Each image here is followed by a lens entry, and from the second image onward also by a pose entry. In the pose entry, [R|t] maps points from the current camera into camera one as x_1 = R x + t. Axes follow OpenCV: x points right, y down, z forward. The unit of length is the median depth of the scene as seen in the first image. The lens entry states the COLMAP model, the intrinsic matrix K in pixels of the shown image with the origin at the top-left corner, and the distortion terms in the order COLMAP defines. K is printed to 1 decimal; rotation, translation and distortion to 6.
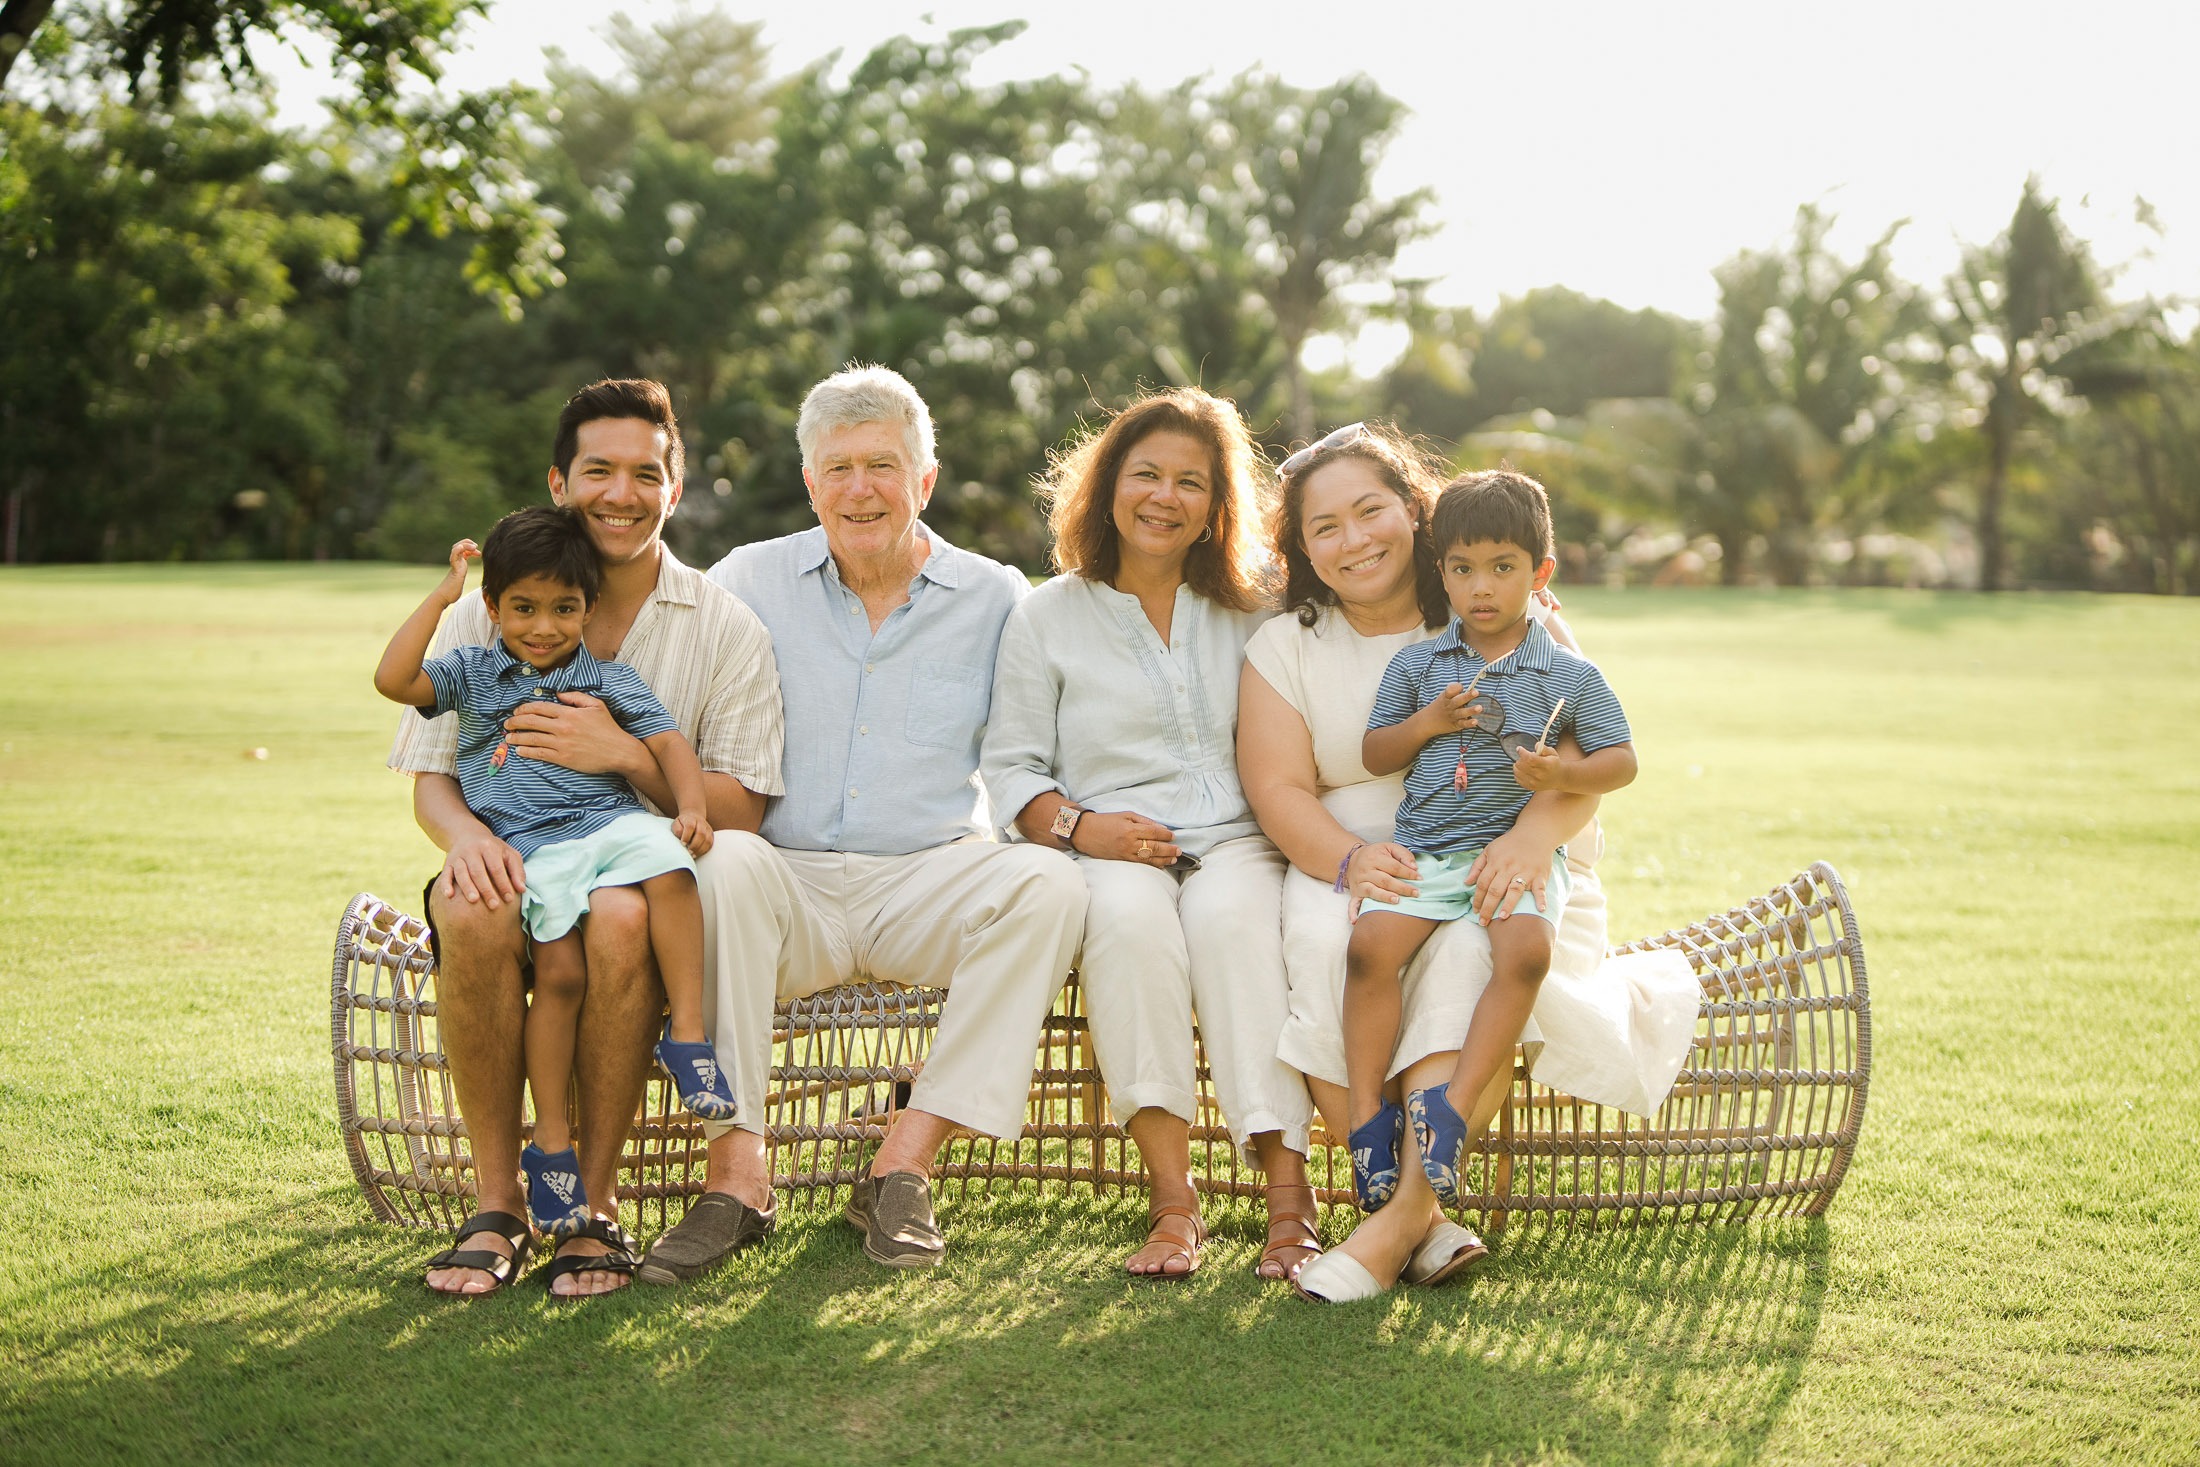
lens RADIAL K [[3279.0, 0, 1102.8], [0, 3279.0, 783.5], [0, 0, 1]] dist [0.063877, -0.027455]
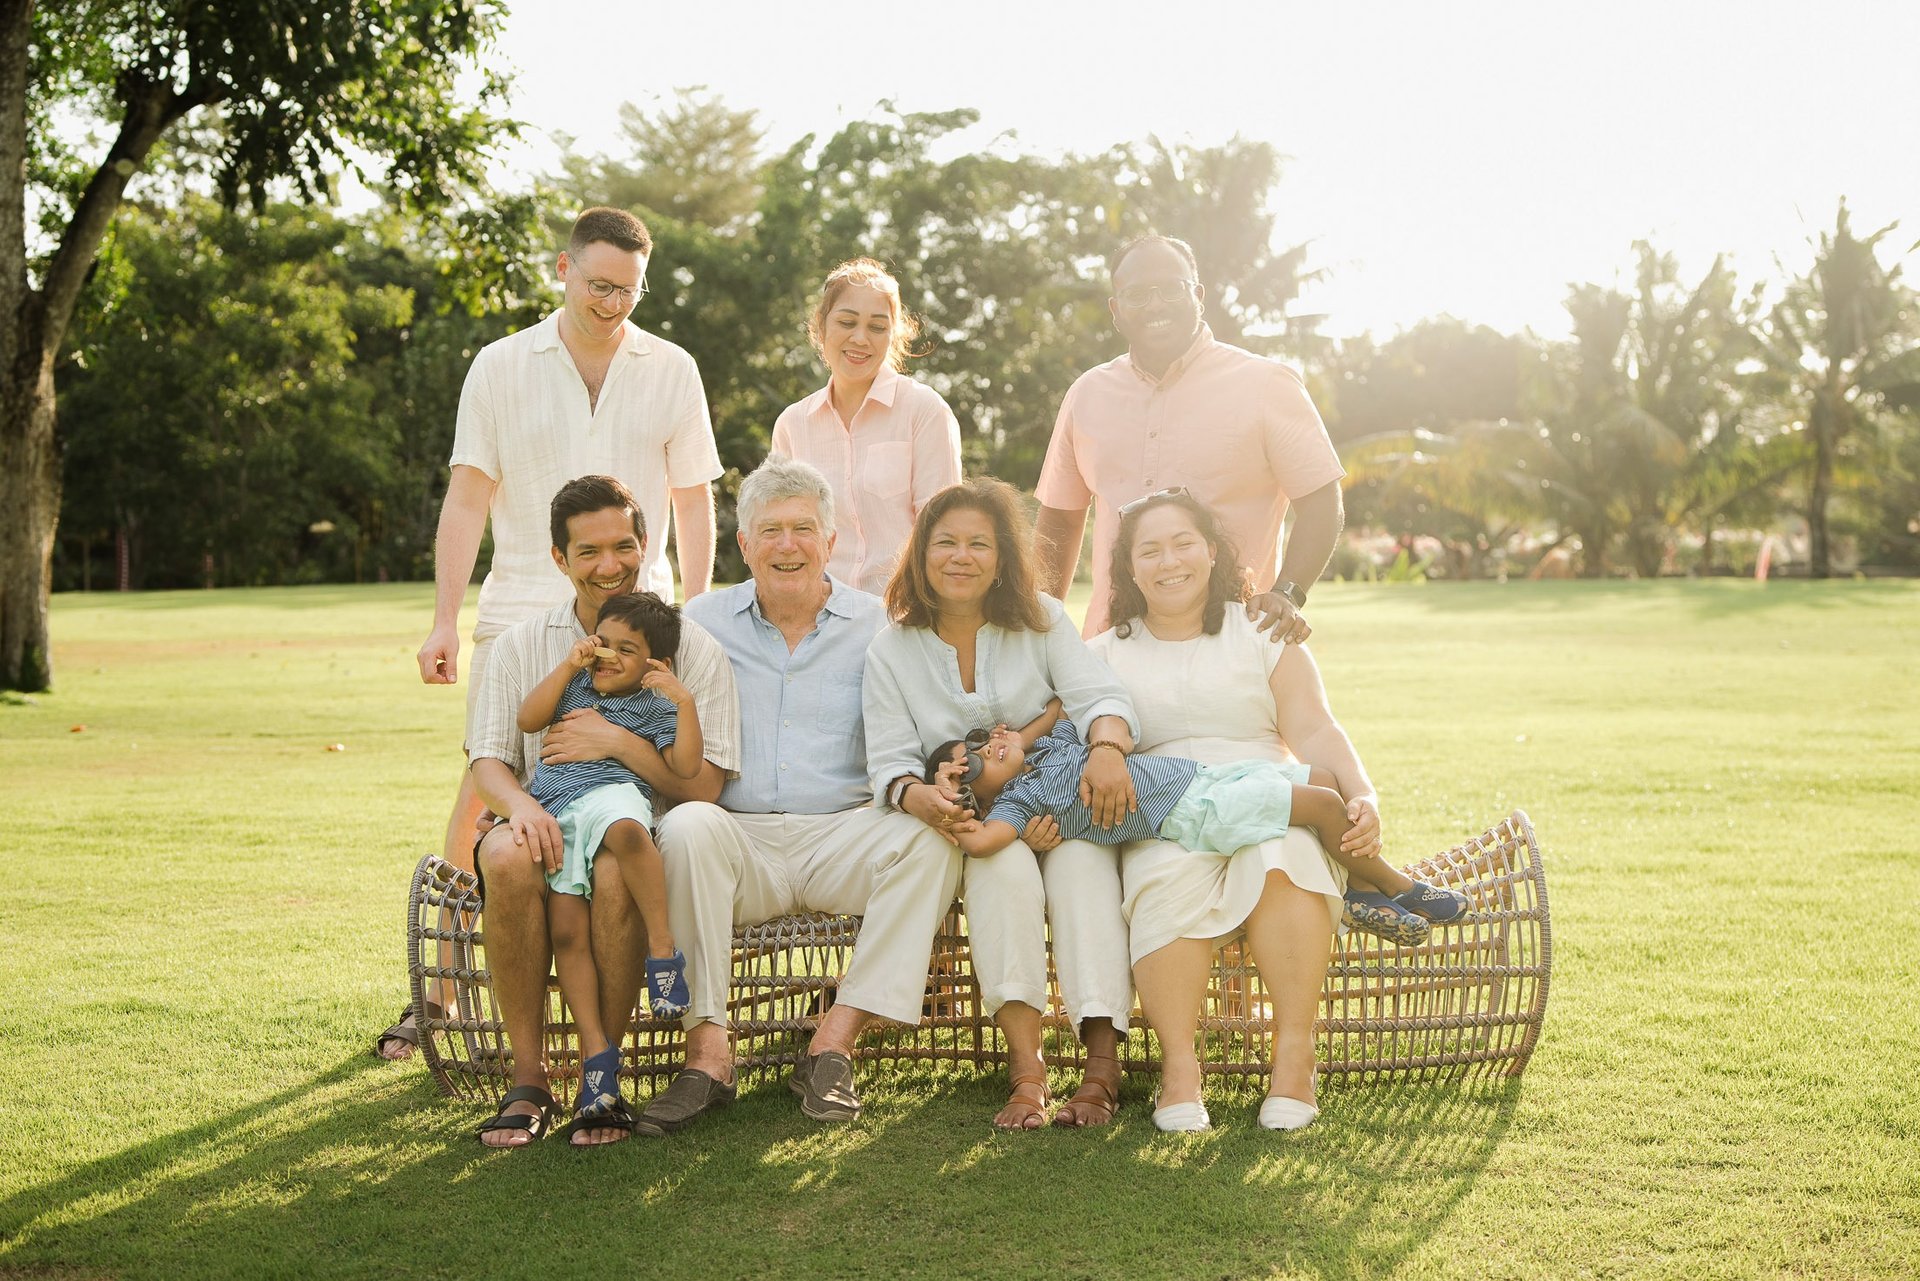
lens RADIAL K [[2861.7, 0, 962.5], [0, 2861.7, 684.2], [0, 0, 1]] dist [0.063877, -0.027455]
pose [[0.999215, -0.020257, -0.034035, 0.035774], [0.019377, 0.999474, -0.025986, -0.001465], [0.034544, 0.025306, 0.999083, -0.172917]]
